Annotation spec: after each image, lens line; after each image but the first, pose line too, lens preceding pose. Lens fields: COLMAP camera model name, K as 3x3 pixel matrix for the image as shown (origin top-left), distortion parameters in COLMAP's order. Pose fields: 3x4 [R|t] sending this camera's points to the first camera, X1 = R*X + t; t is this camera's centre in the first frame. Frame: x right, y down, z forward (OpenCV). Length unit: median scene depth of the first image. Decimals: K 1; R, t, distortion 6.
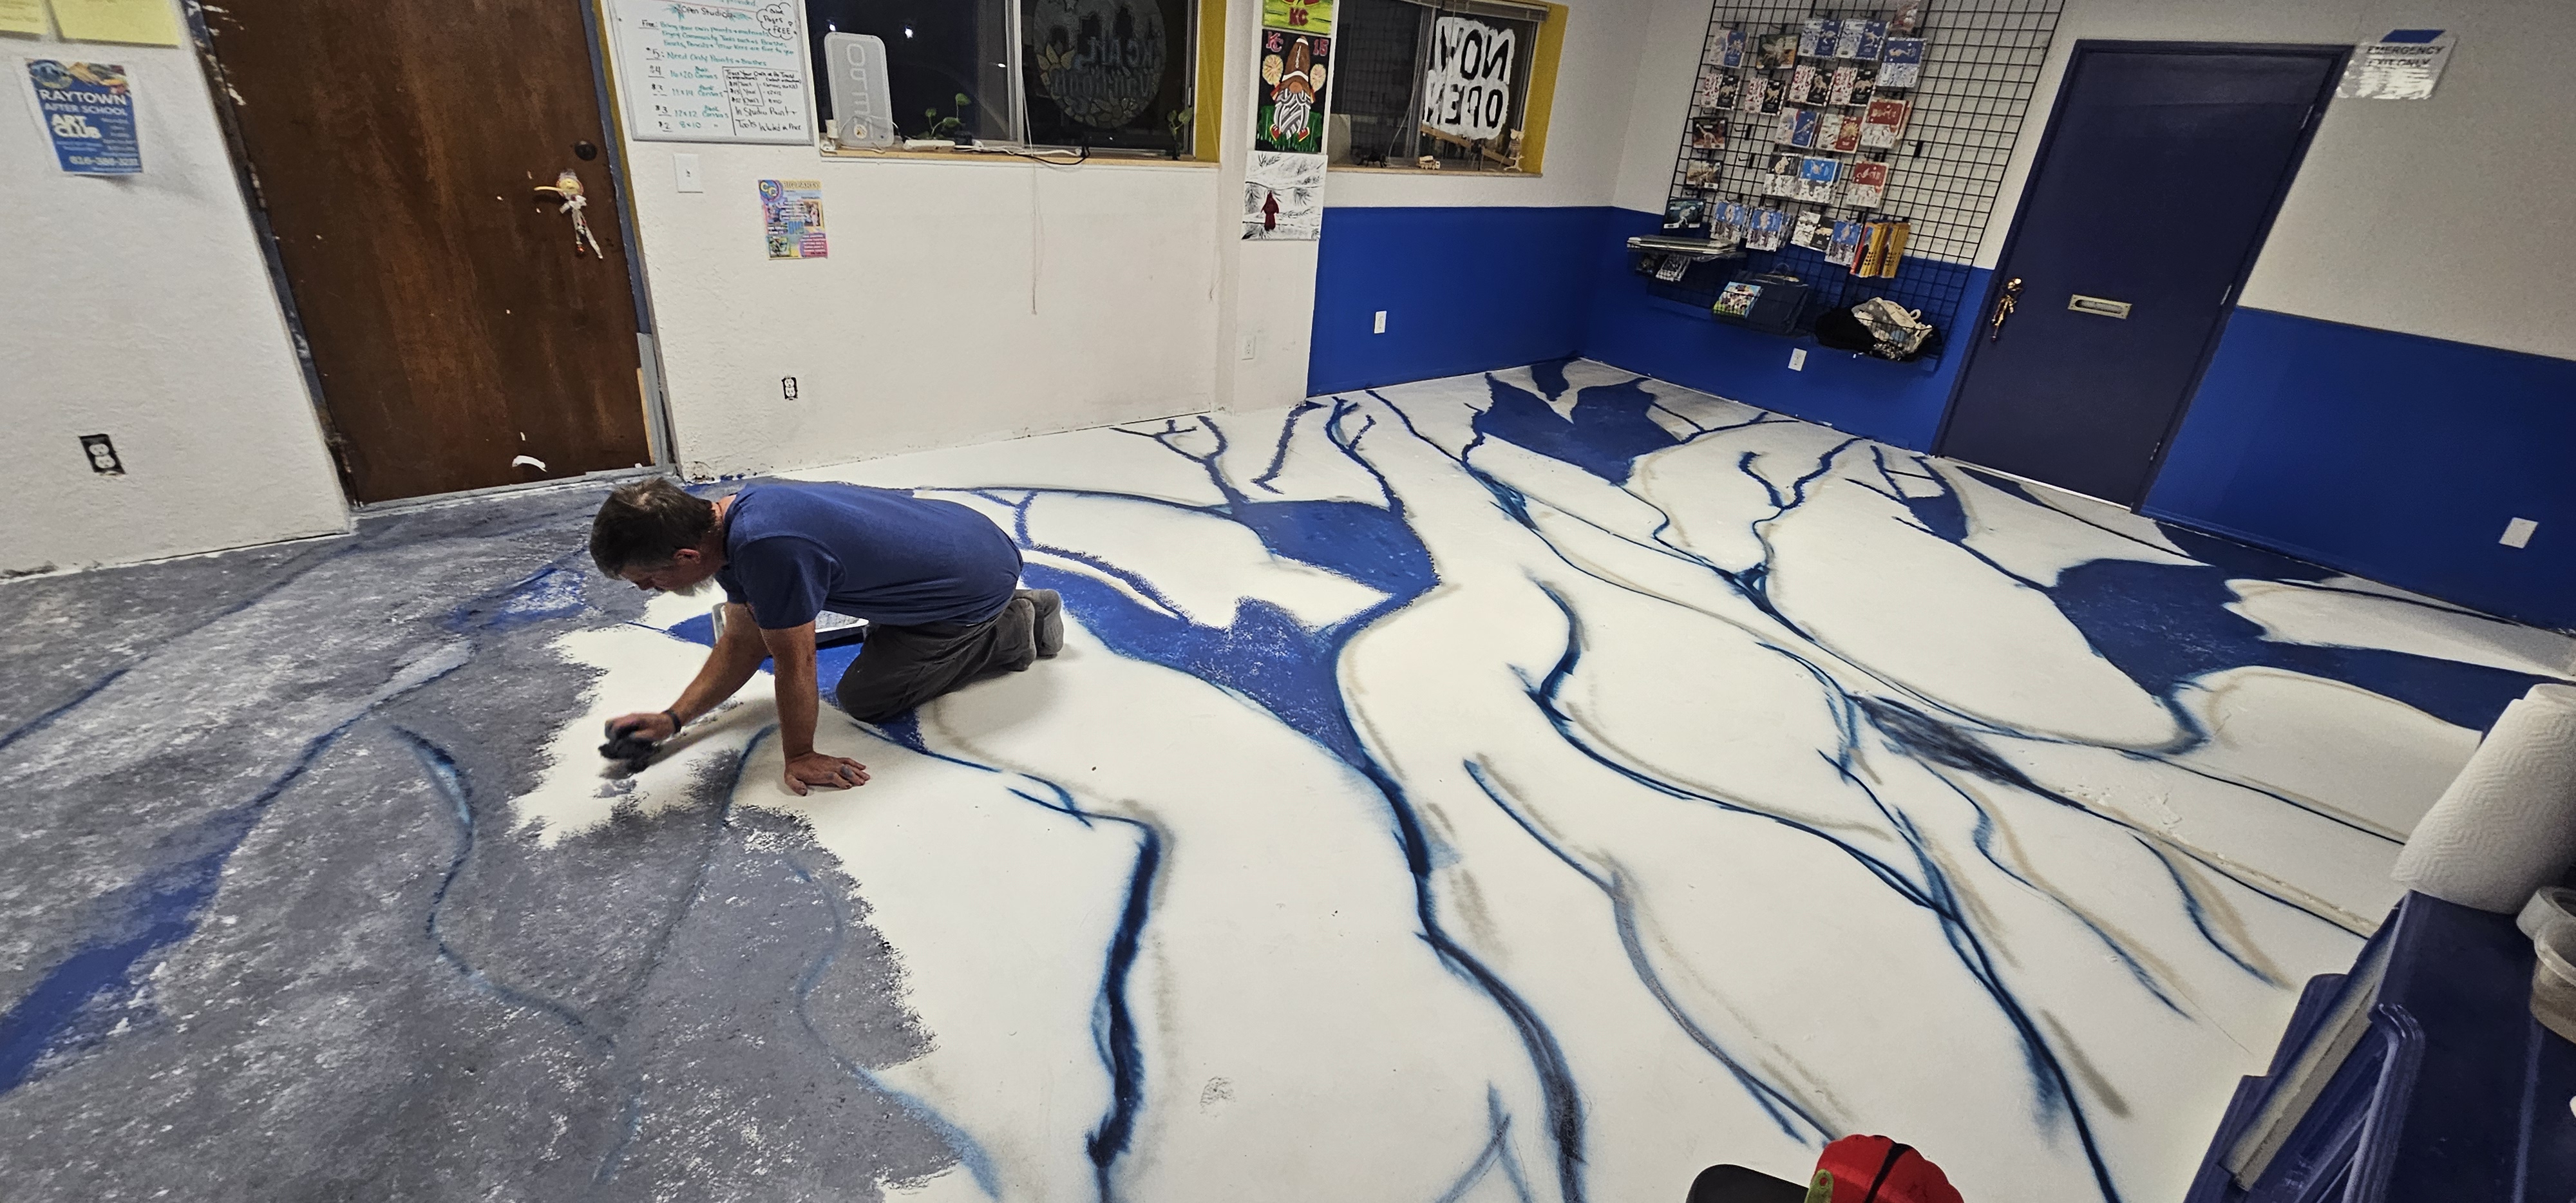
lens RADIAL K [[1044.7, 0, 1289.3], [0, 1044.7, 599.1], [0, 0, 1]] dist [-0.000927, -0.000519]
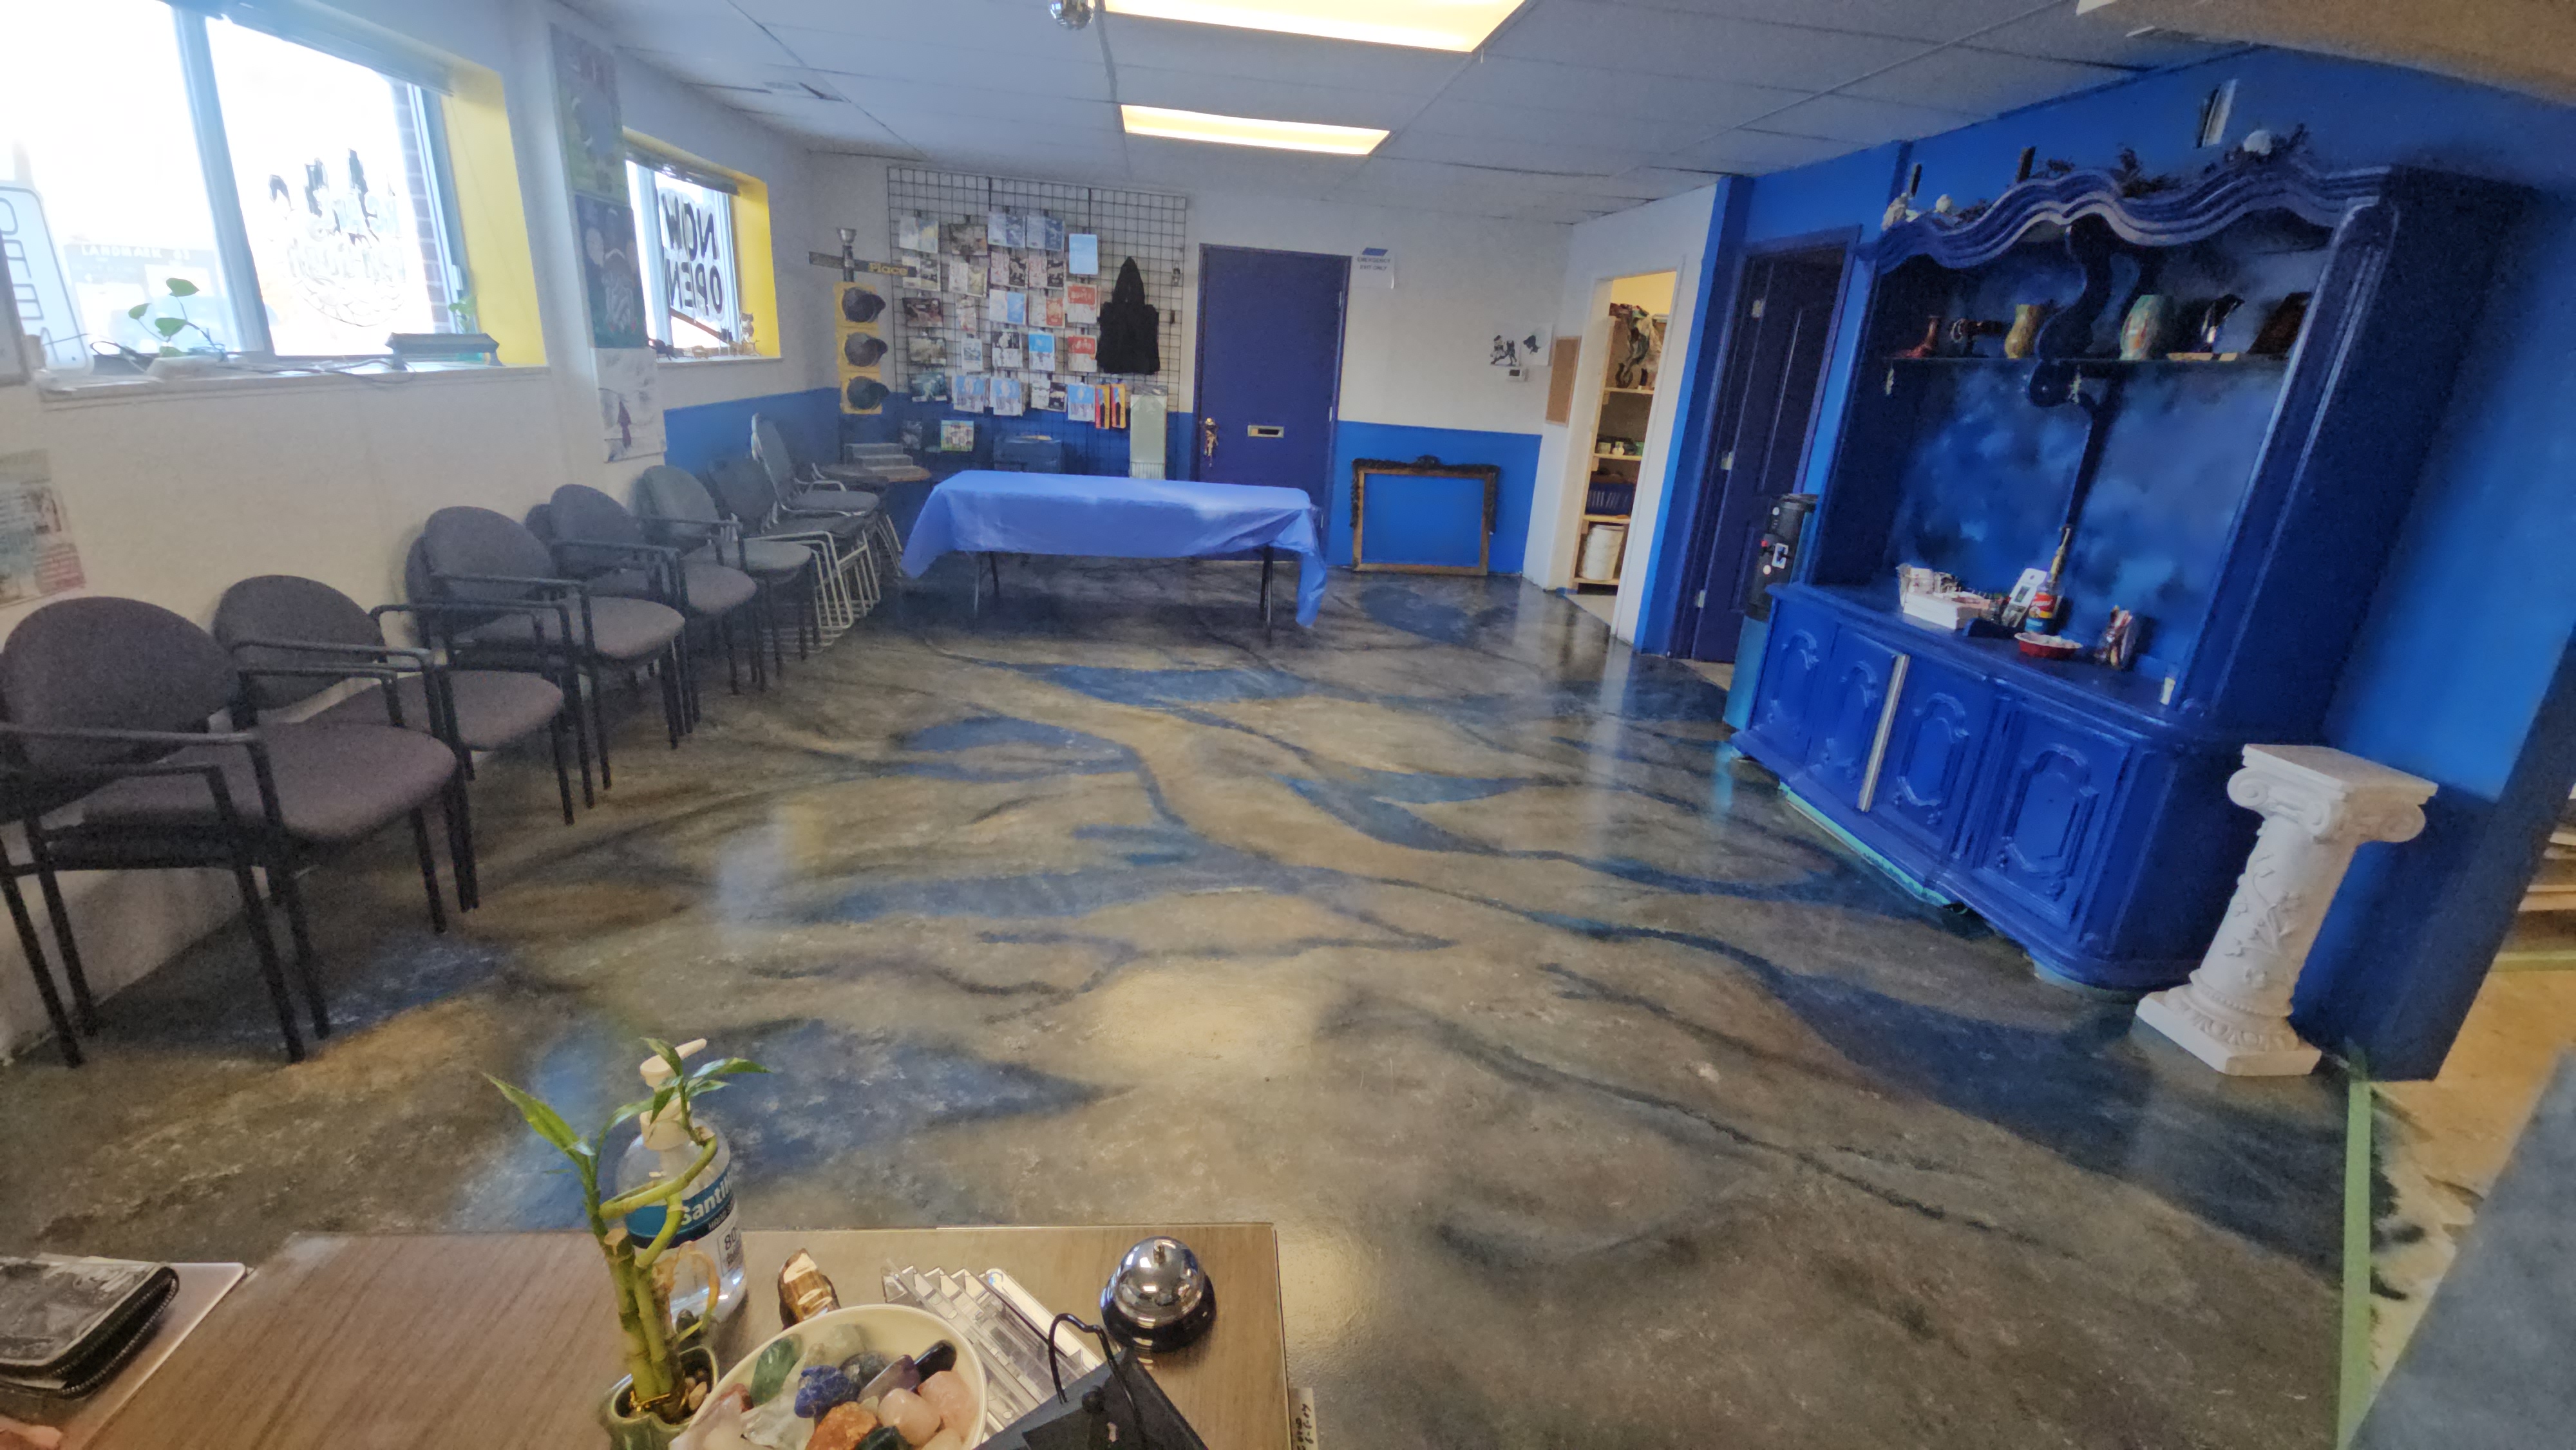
lens RADIAL K [[1059.3, 0, 1283.7], [0, 1059.3, 722.3], [0, 0, 1]] dist [-0.001011, -0.000218]
pose [[0.549070, -0.315197, 0.774062, -0.402246], [0.340534, 0.930167, 0.137210, -0.095221], [-0.763255, 0.188256, 0.618062, 0.159880]]
